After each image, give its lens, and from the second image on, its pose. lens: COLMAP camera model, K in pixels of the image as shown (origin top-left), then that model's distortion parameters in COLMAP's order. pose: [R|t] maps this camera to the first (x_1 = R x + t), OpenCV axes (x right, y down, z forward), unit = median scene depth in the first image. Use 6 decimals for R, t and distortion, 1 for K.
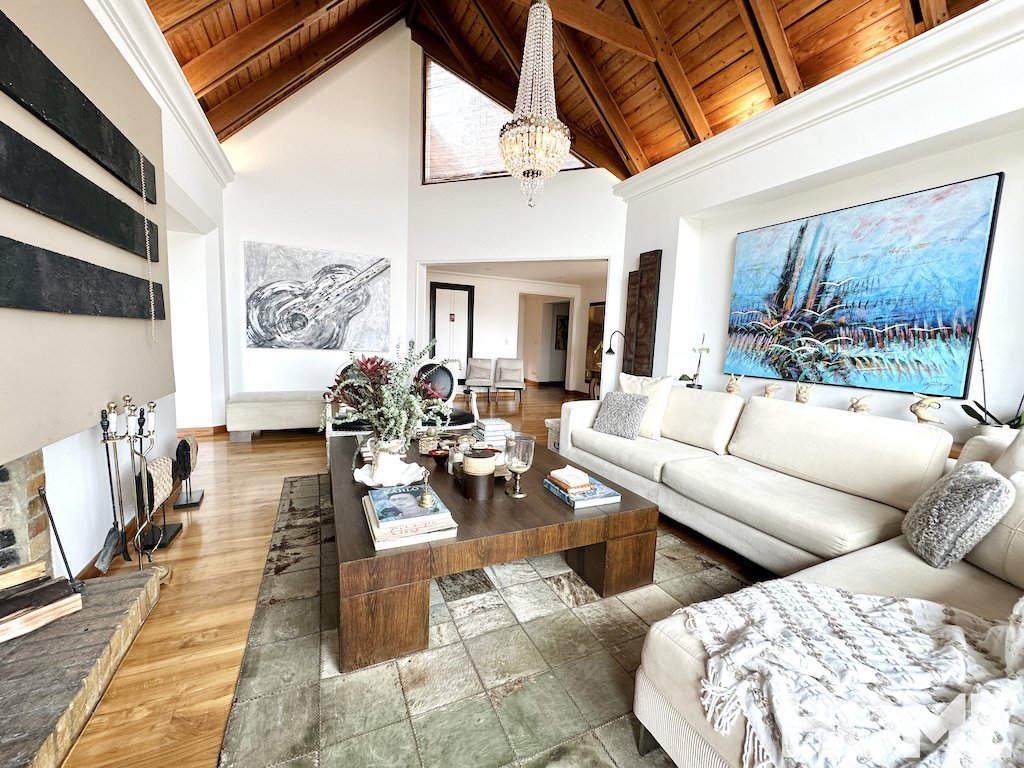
lens RADIAL K [[408.4, 0, 512.6], [0, 408.4, 383.5], [0, 0, 1]] dist [0.000738, -0.000053]
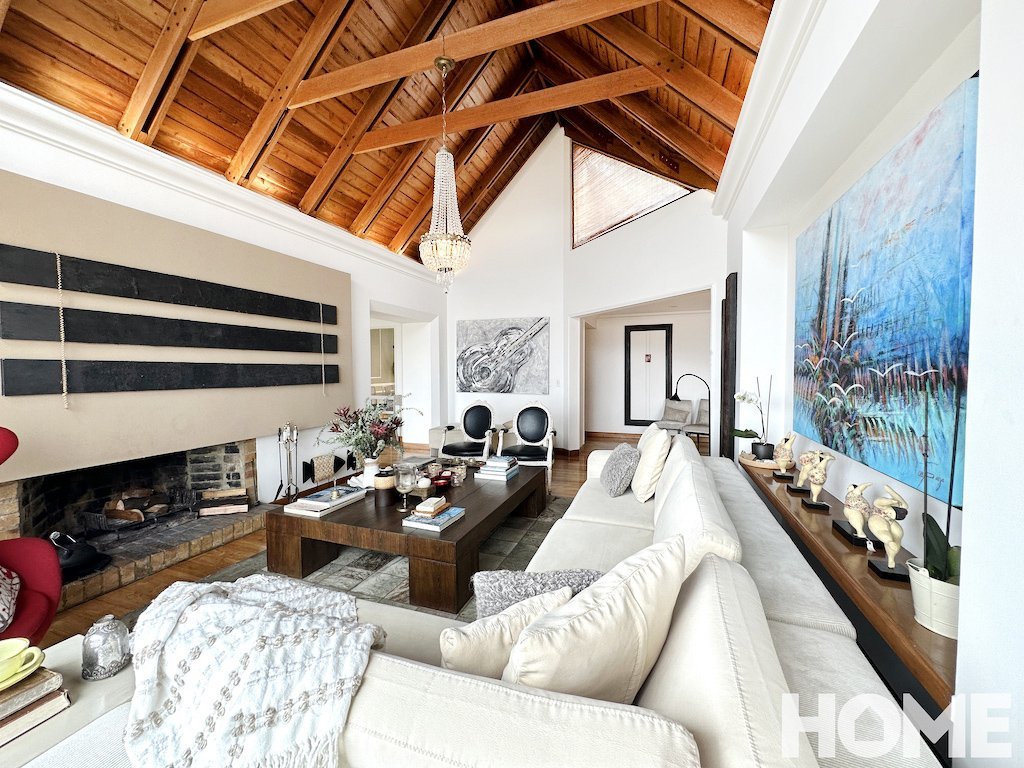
lens RADIAL K [[408.4, 0, 511.4], [0, 408.4, 384.7], [0, 0, 1]] dist [0.000738, -0.000053]
pose [[0.702640, -0.014429, -0.711399, 0.518557], [-0.044874, 0.996906, -0.064541, -0.028941], [0.710129, 0.077272, 0.699818, 0.115243]]
